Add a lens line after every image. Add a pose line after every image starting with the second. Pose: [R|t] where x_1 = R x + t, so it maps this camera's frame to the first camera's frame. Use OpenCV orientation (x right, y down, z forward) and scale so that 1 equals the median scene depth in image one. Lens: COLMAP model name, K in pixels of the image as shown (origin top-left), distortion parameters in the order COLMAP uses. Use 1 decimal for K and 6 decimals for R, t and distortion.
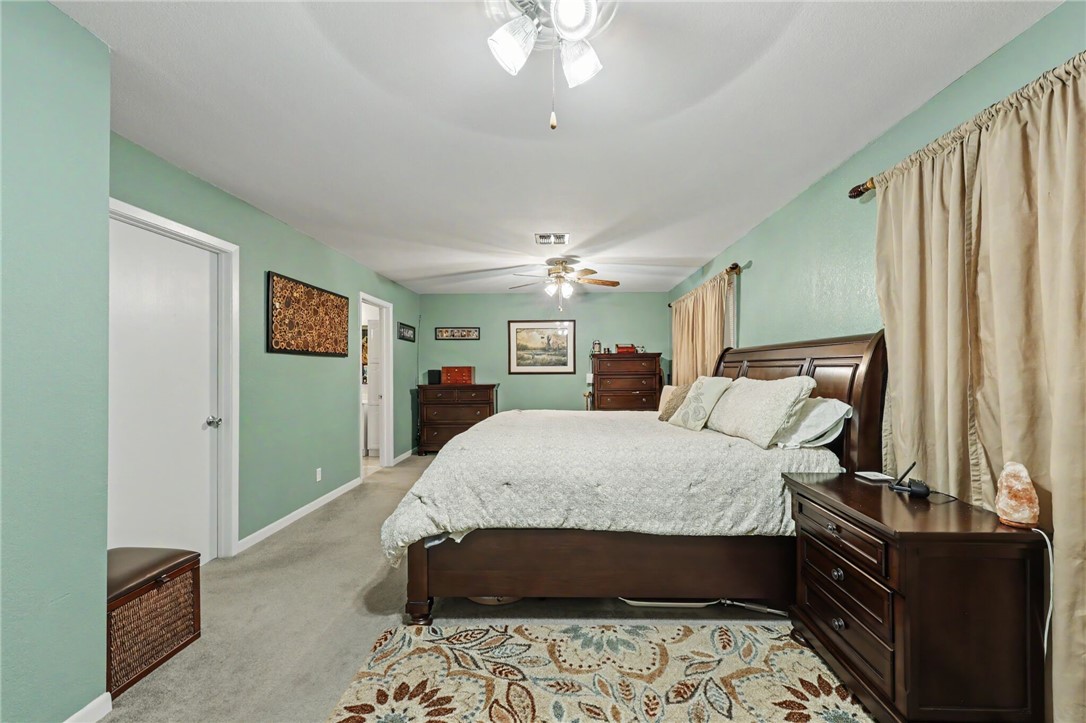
lens RADIAL K [[444.6, 0, 540.5], [0, 444.6, 362.9], [0, 0, 1]] dist [-0.000097, -0.000373]
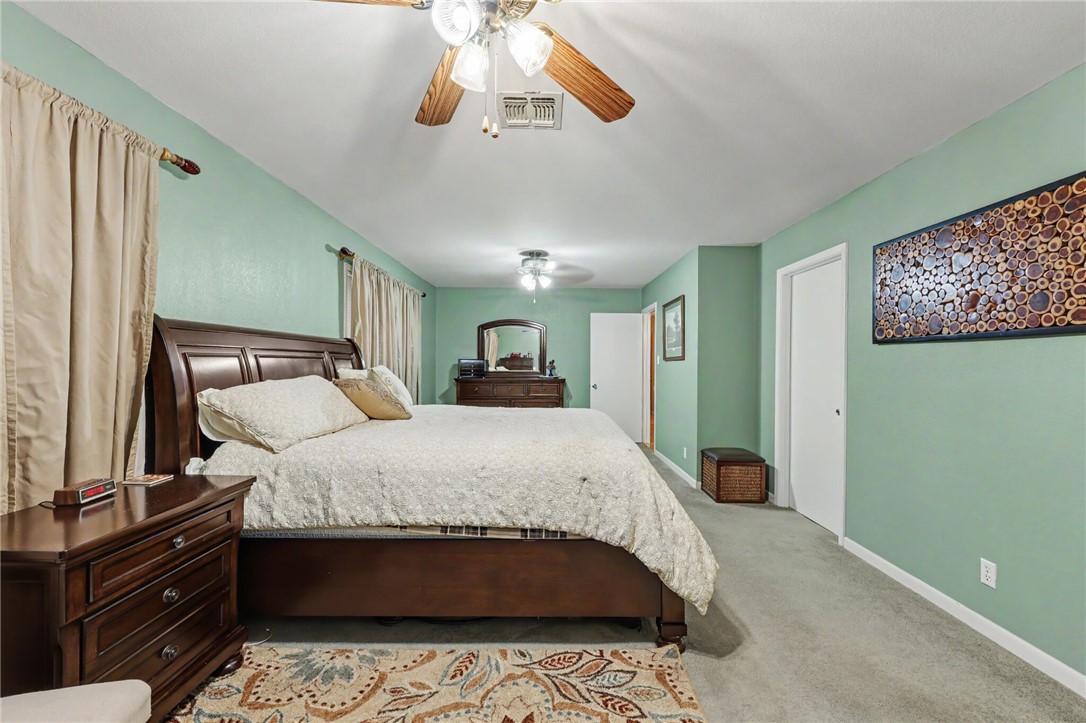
lens RADIAL K [[440.5, 0, 554.0], [0, 440.5, 362.9], [0, 0, 1]] dist [0.000765, 0.000194]
pose [[-0.998333, -0.006443, -0.057347, 0.049899], [-0.005700, 0.999898, -0.013110, 0.038895], [0.057426, -0.012761, -0.998268, 2.790690]]
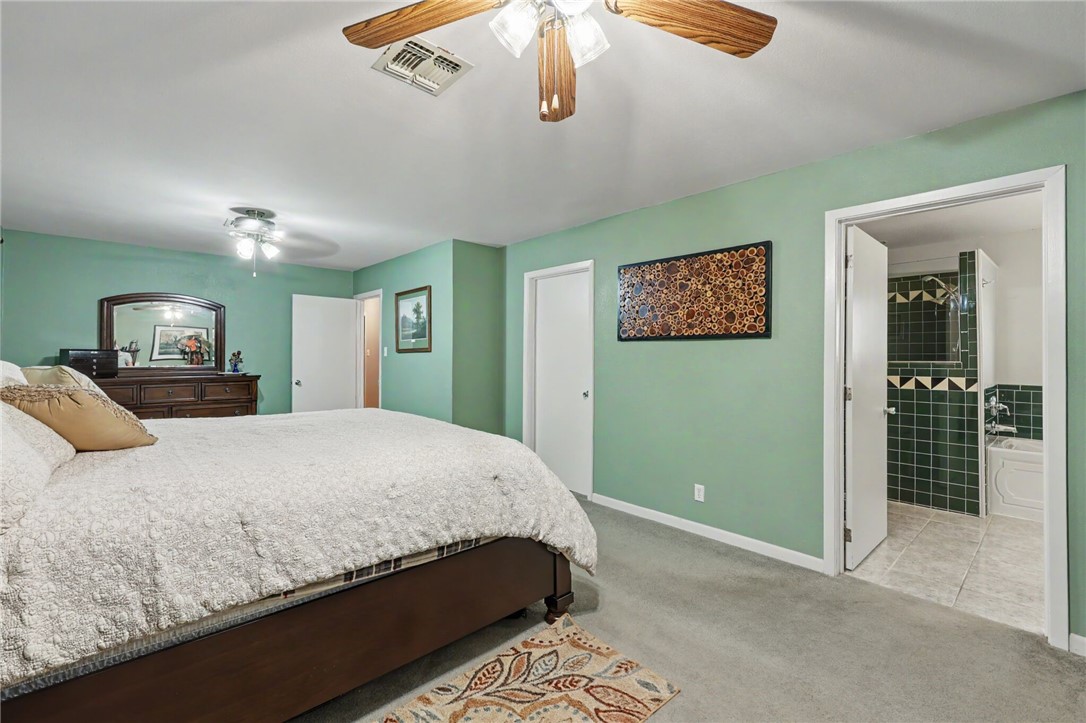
lens RADIAL K [[461.0, 0, 539.2], [0, 461.0, 353.5], [0, 0, 1]] dist [0.002516, 0.000131]
pose [[-0.709099, -0.006943, -0.705075, 0.506804], [0.004491, 0.999887, -0.014362, 0.034508], [0.705095, -0.013351, -0.708987, 2.600564]]
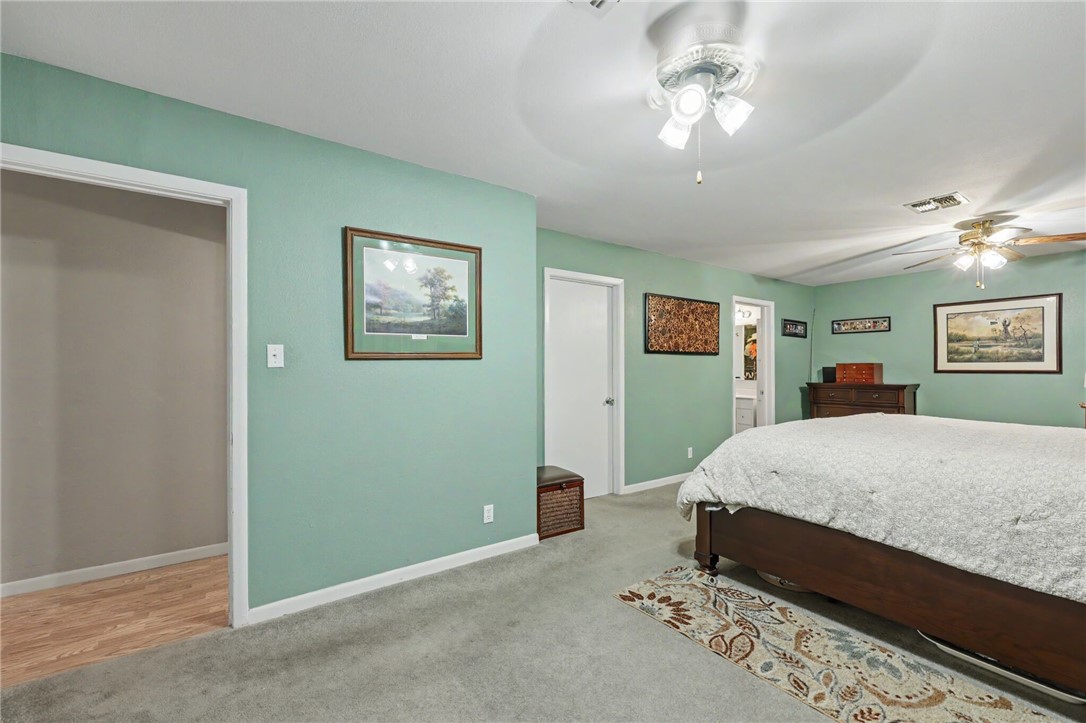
lens RADIAL K [[445.3, 0, 539.4], [0, 445.3, 365.8], [0, 0, 1]] dist [0.000825, -0.000078]
pose [[0.594101, 0.001093, -0.804390, 0.442222], [0.009561, 0.999919, 0.008421, -0.000509], [0.804334, -0.012694, 0.594042, -0.096448]]
